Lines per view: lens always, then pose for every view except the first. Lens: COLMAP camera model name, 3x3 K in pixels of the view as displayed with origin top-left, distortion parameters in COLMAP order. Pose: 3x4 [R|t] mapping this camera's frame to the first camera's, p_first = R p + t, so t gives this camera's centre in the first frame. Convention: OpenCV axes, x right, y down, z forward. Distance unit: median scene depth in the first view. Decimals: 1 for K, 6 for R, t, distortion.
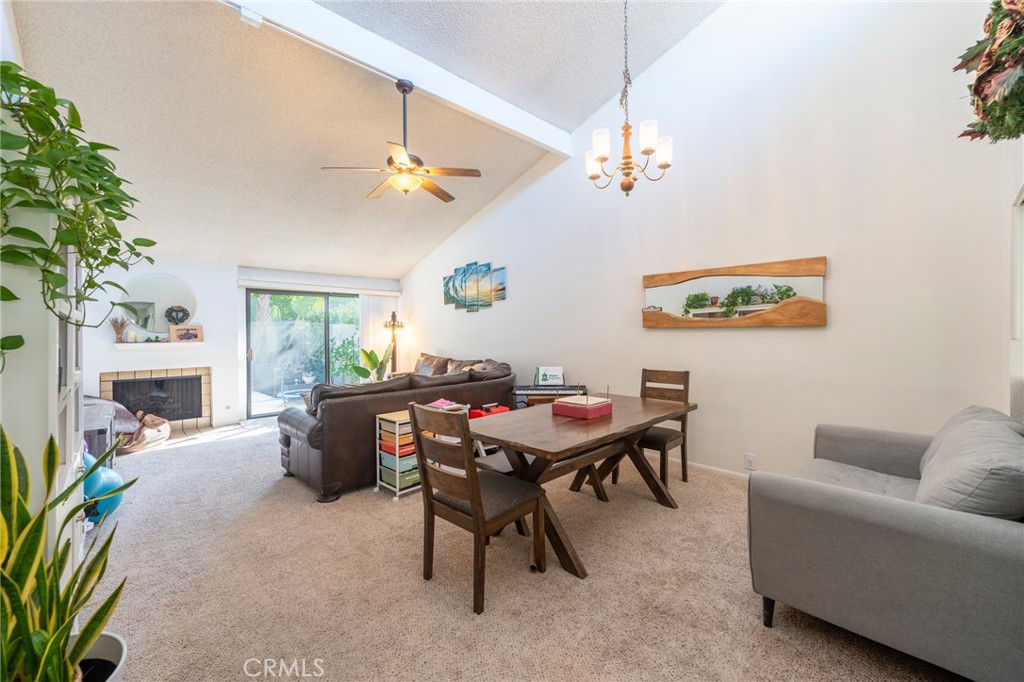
lens RADIAL K [[422.9, 0, 513.2], [0, 422.9, 325.9], [0, 0, 1]] dist [-0.002967, -0.000565]
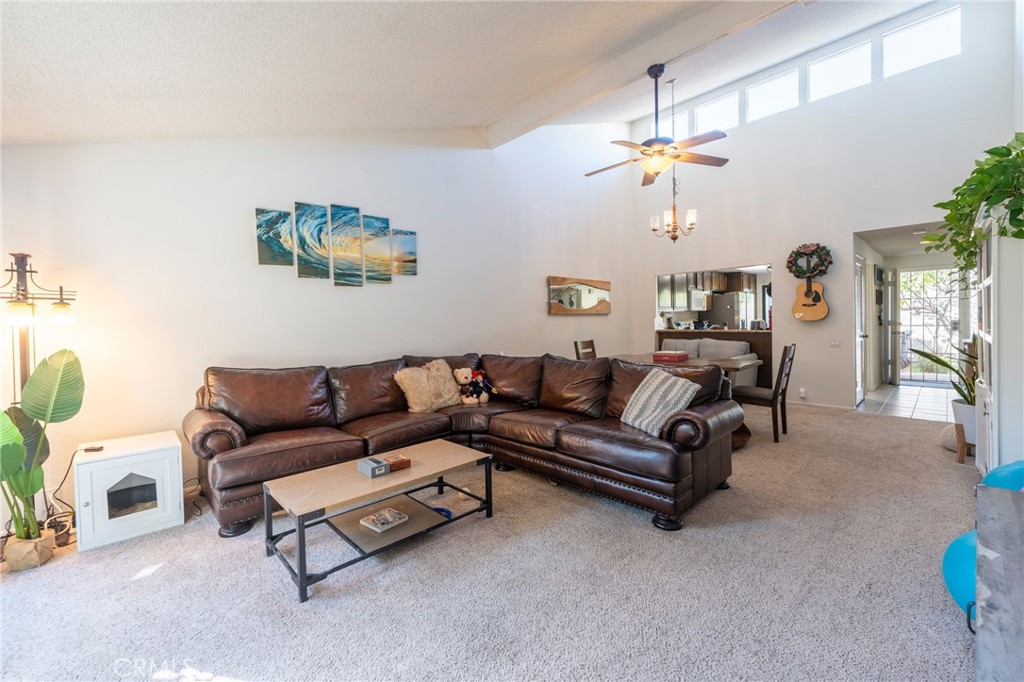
lens RADIAL K [[422.9, 0, 513.2], [0, 422.9, 325.9], [0, 0, 1]] dist [-0.002967, -0.000565]
pose [[-0.011075, -0.007993, 0.999907, -0.729558], [0.002728, 0.999964, 0.008023, 0.021855], [-0.999935, 0.002816, -0.011053, 0.773745]]
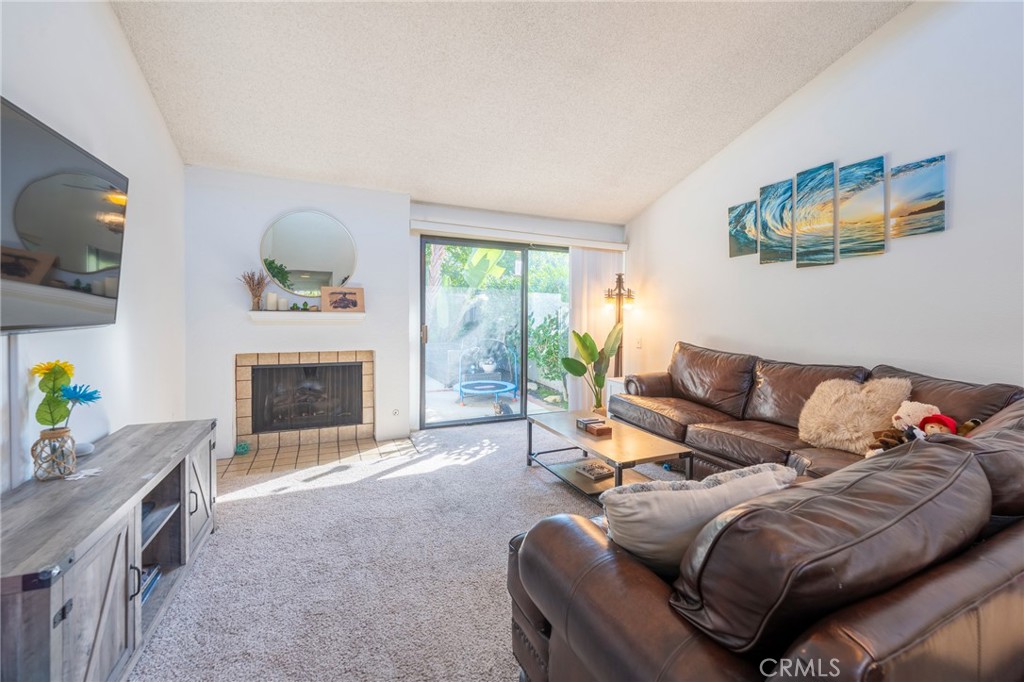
lens RADIAL K [[426.8, 0, 505.6], [0, 426.8, 318.7], [0, 0, 1]] dist [-0.009421, -0.000147]
pose [[0.938255, 0.027198, -0.344875, -0.267405], [-0.017535, 0.999362, 0.031108, 0.020309], [0.345501, -0.023140, 0.938133, 0.406467]]
